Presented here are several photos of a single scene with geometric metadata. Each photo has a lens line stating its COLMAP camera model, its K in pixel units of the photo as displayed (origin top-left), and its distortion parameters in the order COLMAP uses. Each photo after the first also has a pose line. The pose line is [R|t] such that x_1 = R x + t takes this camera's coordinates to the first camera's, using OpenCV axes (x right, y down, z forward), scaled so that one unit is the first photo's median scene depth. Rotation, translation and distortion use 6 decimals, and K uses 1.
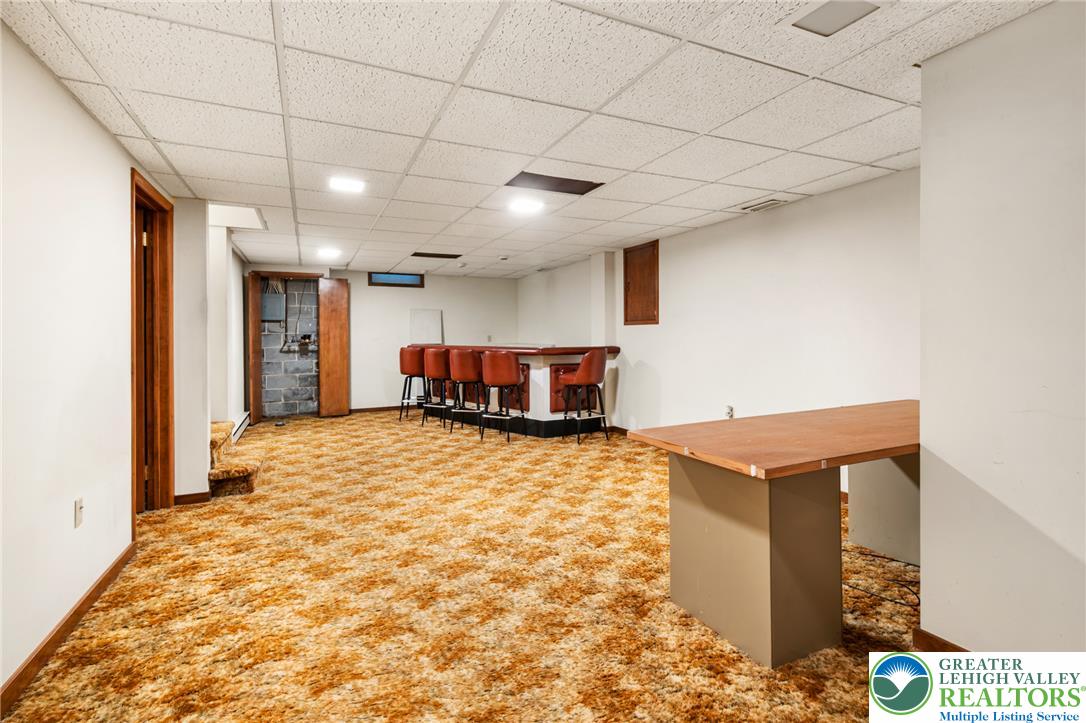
lens RADIAL K [[495.6, 0, 545.1], [0, 495.6, 326.8], [0, 0, 1]] dist [0.000037, -0.000038]
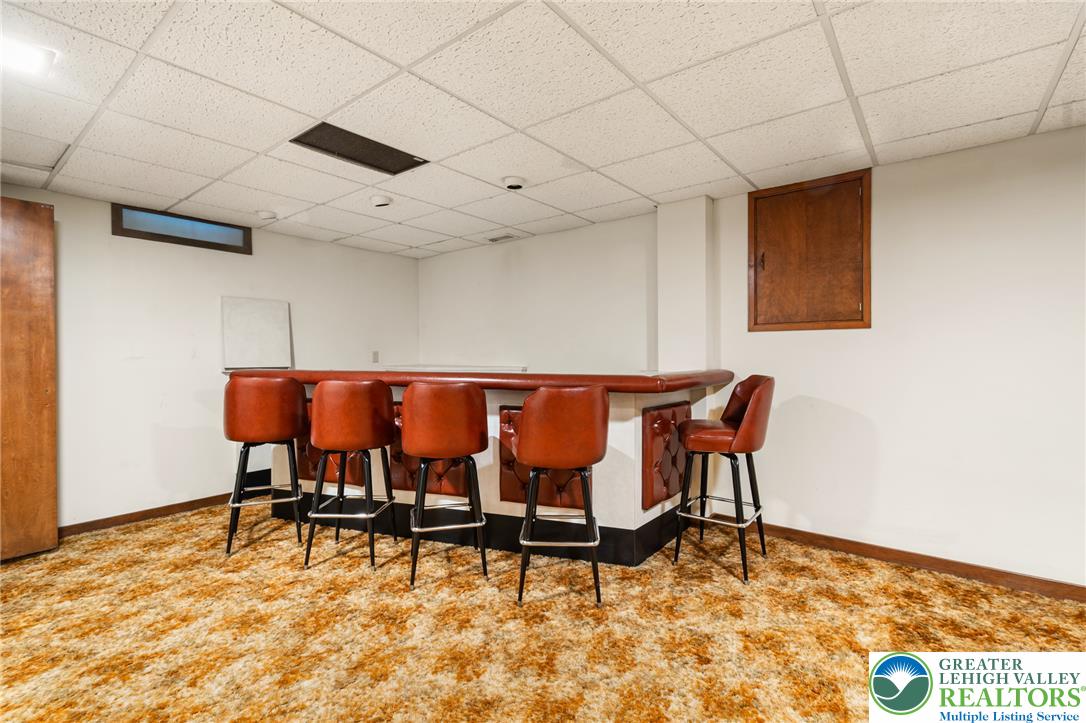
lens RADIAL K [[491.8, 0, 537.2], [0, 491.8, 354.5], [0, 0, 1]] dist [-0.000481, -0.000199]
pose [[0.899105, 0.007440, 0.437669, -0.241430], [-0.010942, 0.999925, 0.005480, 0.017827], [-0.437596, -0.009716, 0.899119, 0.516281]]
